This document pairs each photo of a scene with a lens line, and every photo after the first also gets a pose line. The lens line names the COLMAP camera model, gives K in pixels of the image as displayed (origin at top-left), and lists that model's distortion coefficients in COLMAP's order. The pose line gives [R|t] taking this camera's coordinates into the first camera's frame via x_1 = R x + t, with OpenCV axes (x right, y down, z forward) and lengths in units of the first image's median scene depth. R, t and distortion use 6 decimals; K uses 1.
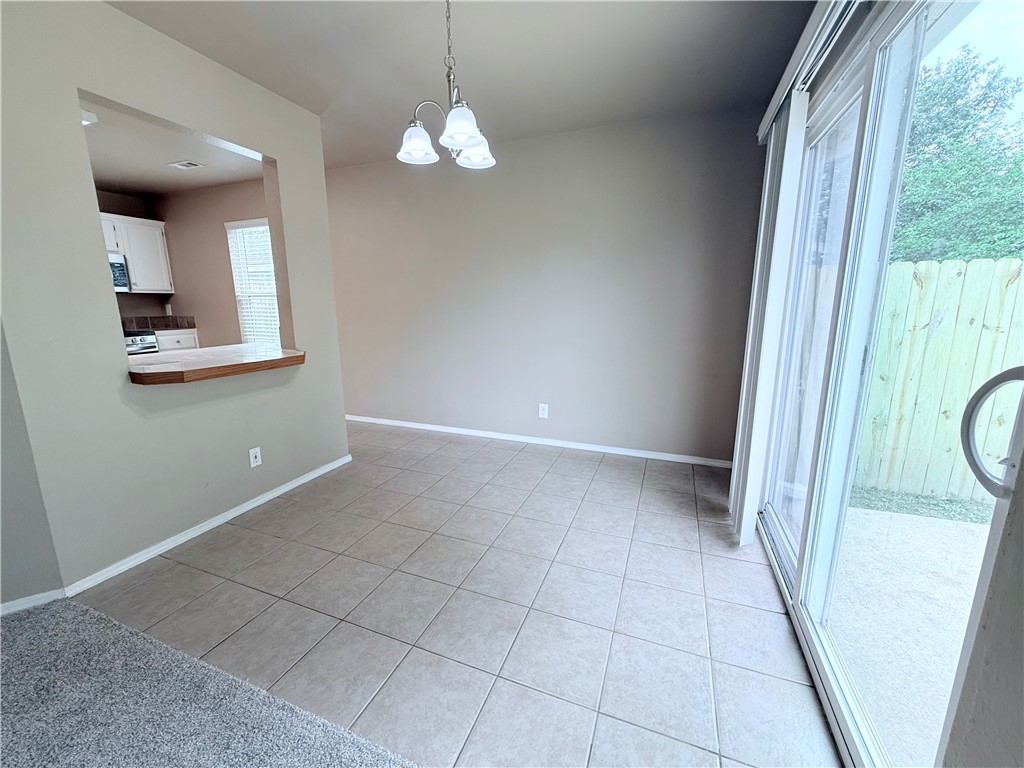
lens RADIAL K [[410.3, 0, 512.5], [0, 410.3, 381.7], [0, 0, 1]] dist [0.001403, 0.000212]
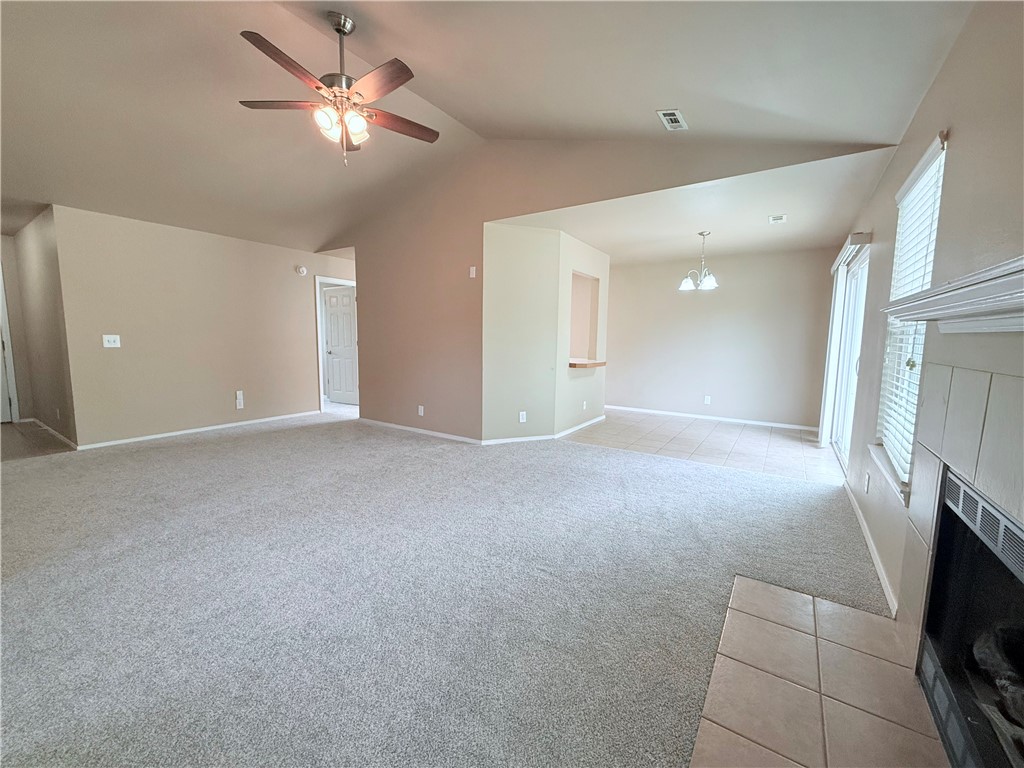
lens RADIAL K [[414.2, 0, 512.0], [0, 414.2, 384.0], [0, 0, 1]] dist [-0.001856, 0.000034]
pose [[0.976555, 0.040233, -0.211476, -0.663894], [-0.056545, 0.995825, -0.071656, 0.311740], [0.207710, 0.081934, 0.974753, -1.658051]]
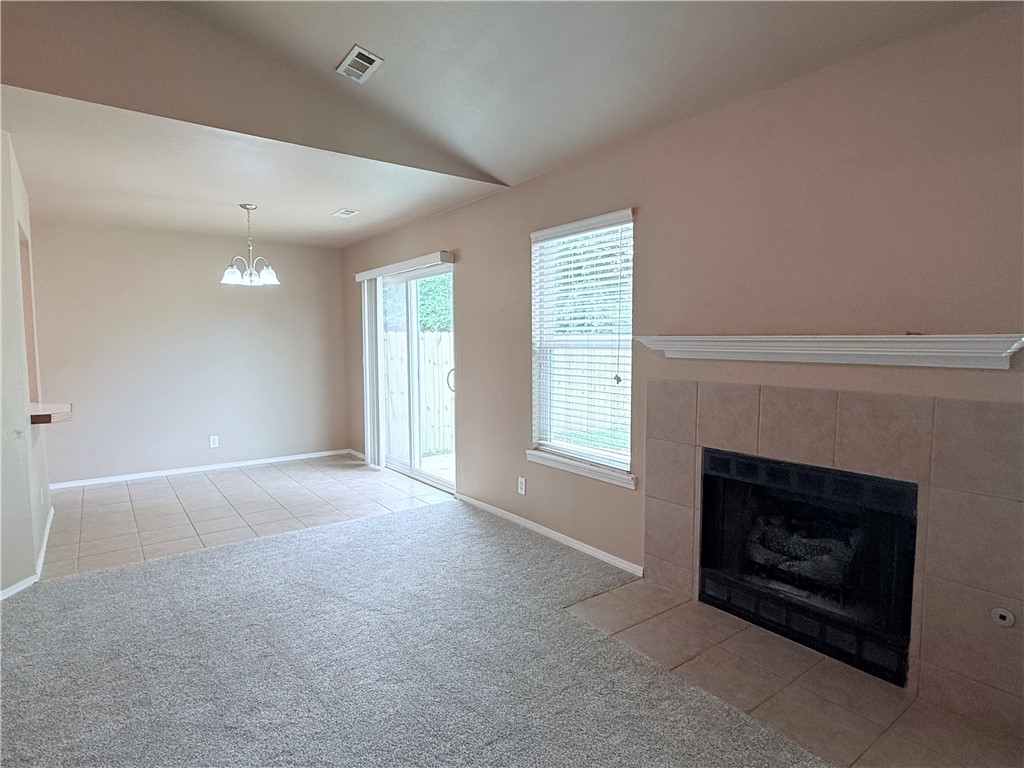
lens RADIAL K [[559.1, 0, 512.0], [0, 559.1, 384.0], [0, 0, 1]] dist [0.000585, -0.000315]
pose [[0.524154, -0.059313, 0.849556, -1.522643], [0.158779, 0.986886, -0.029062, 0.159705], [-0.836691, 0.150125, 0.526698, -1.154641]]
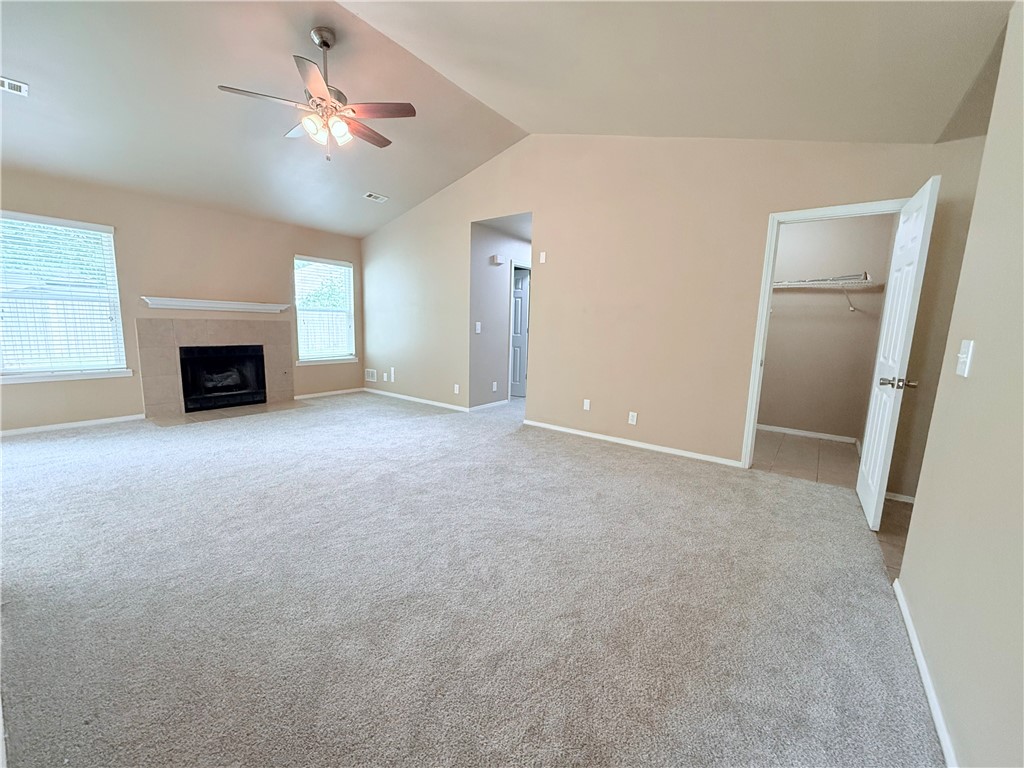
lens RADIAL K [[409.1, 0, 513.2], [0, 409.1, 387.8], [0, 0, 1]] dist [0.000399, 0.000004]
pose [[-0.964814, -0.064275, 0.254956, -2.626920], [0.025877, 0.941741, 0.335343, -0.182711], [-0.261657, 0.330141, -0.906941, 0.980462]]
